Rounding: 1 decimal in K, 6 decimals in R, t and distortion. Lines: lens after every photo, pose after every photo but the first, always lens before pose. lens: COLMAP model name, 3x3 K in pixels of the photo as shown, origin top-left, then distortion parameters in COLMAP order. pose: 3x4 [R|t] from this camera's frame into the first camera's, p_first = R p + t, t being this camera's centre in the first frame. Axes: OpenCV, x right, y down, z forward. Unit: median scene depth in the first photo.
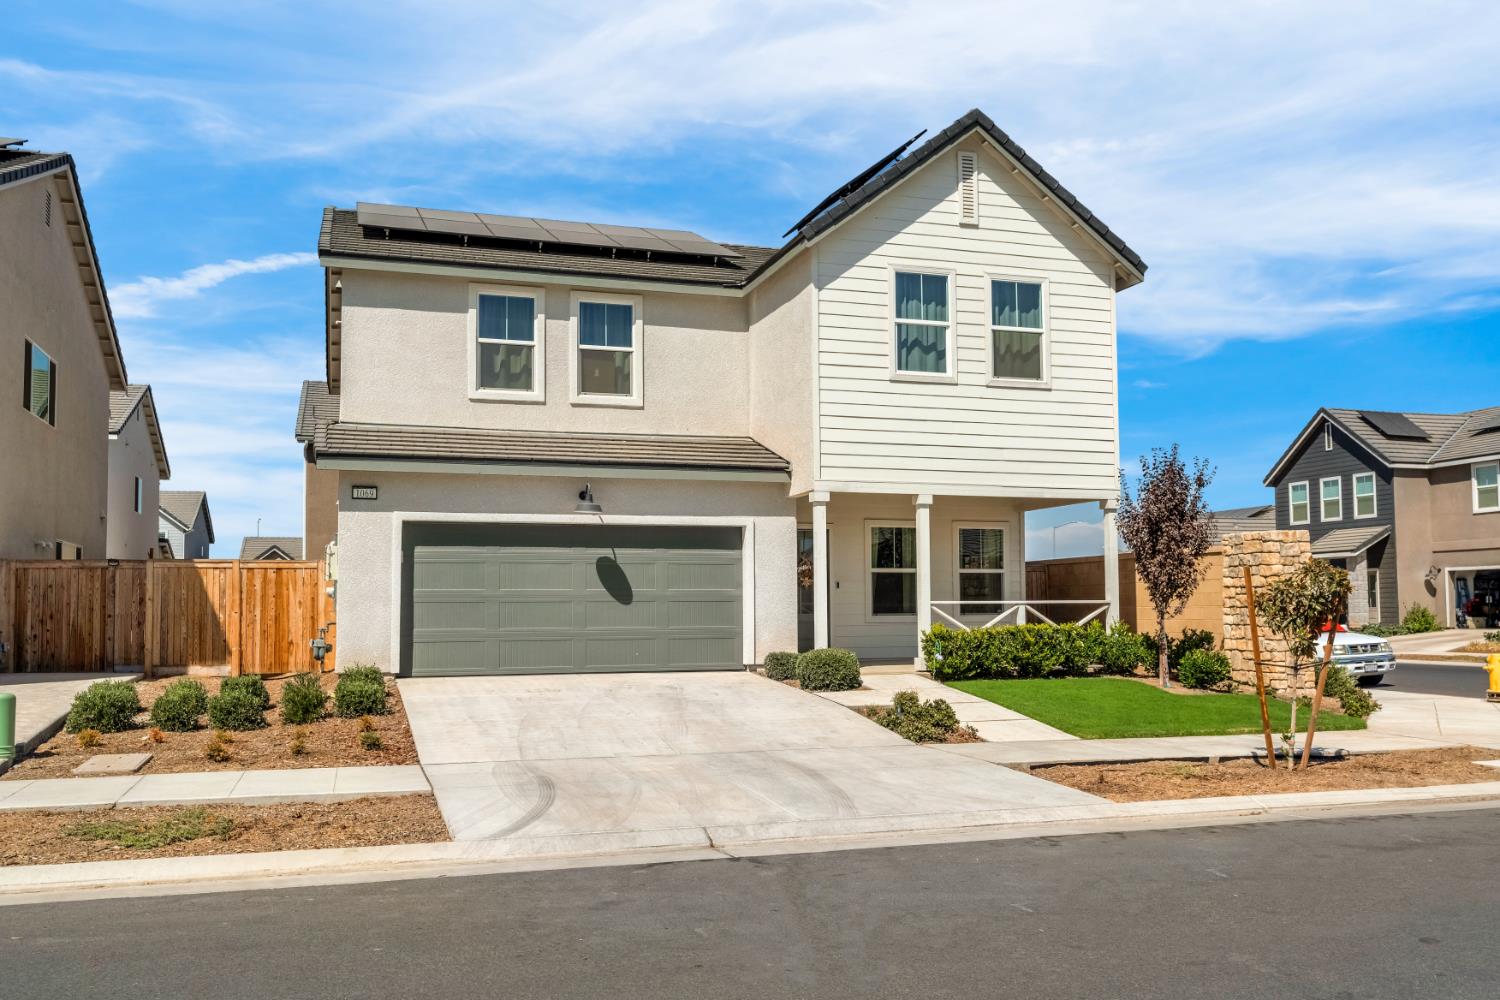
lens RADIAL K [[1237.3, 0, 724.8], [0, 1237.3, 505.1], [0, 0, 1]] dist [-0.001801, 0.011660]
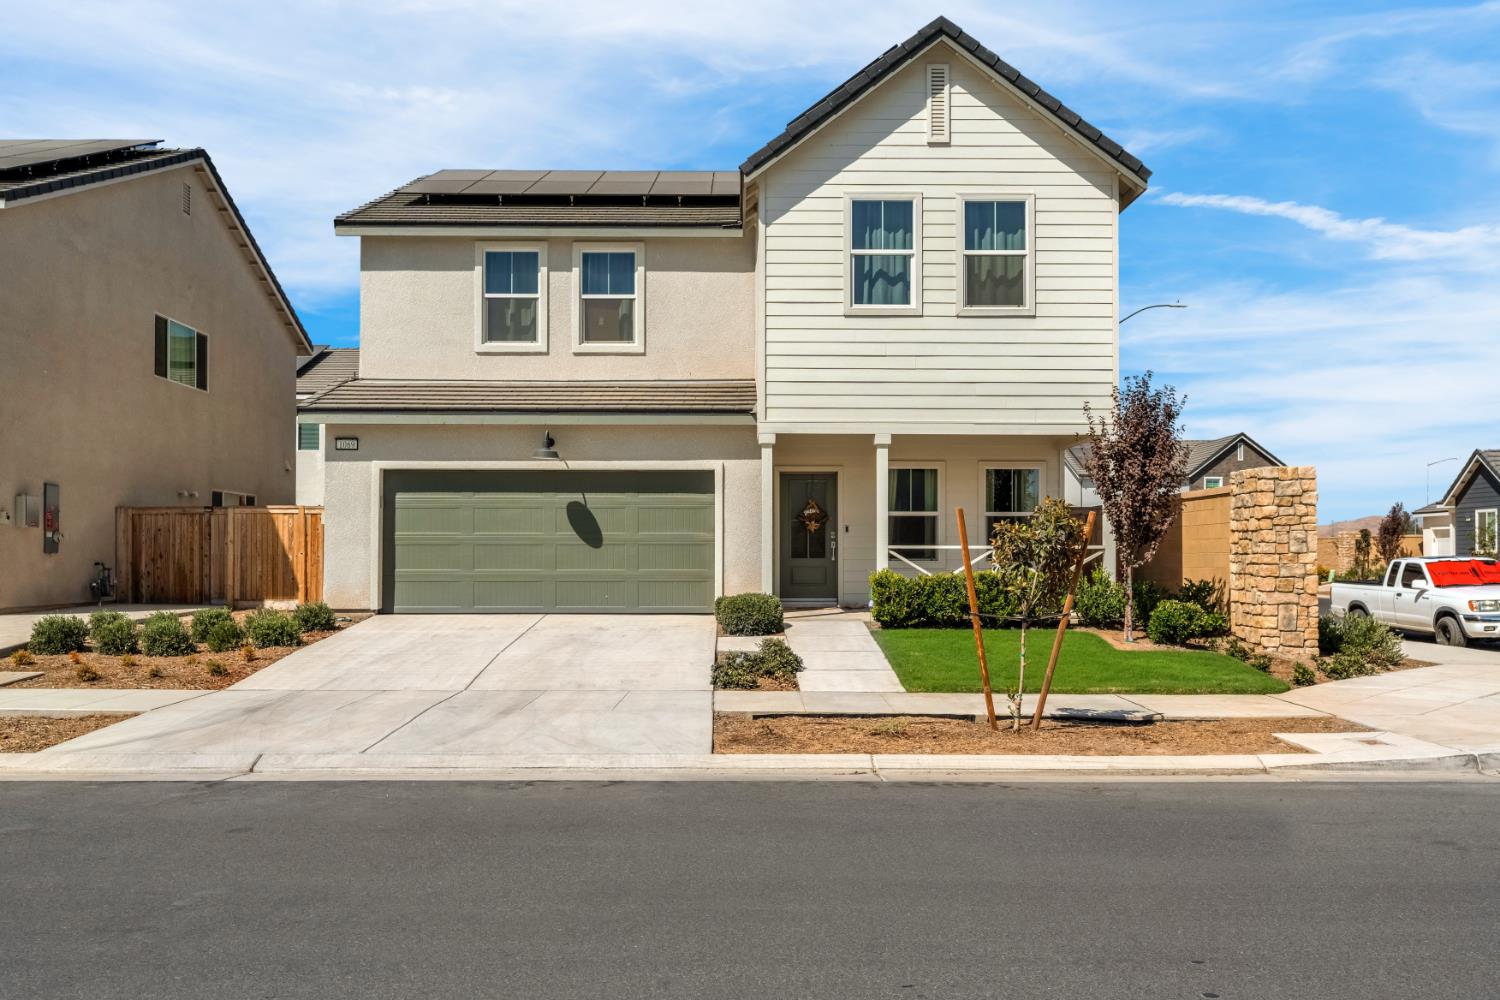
lens RADIAL K [[1237.3, 0, 732.8], [0, 1237.3, 504.8], [0, 0, 1]] dist [-0.001801, 0.011660]
pose [[0.957670, -0.005525, -0.287816, 0.315680], [0.018034, 0.999003, 0.040828, 0.004828], [0.287303, -0.044290, 0.956815, 0.050987]]
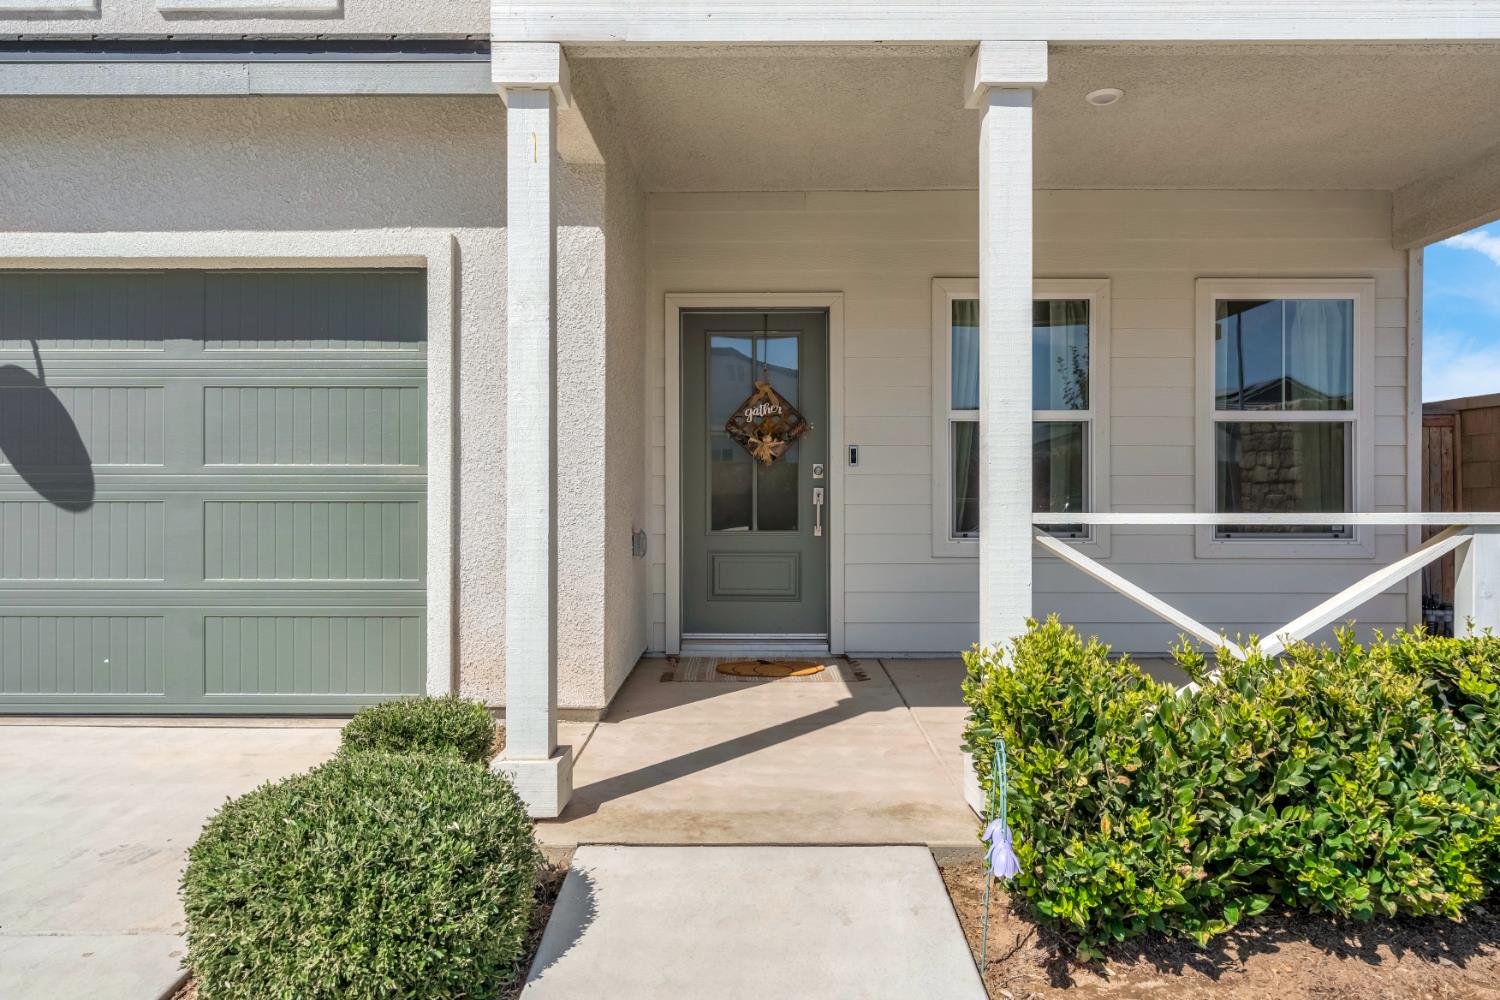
lens RADIAL K [[955.8, 0, 746.9], [0, 955.8, 488.3], [0, 0, 1]] dist [-0.000135, 0.001727]
pose [[0.954049, 0.004792, -0.299612, 0.163244], [0.020170, 0.996577, 0.080166, 0.056032], [0.298970, -0.082526, 0.950687, 0.790090]]
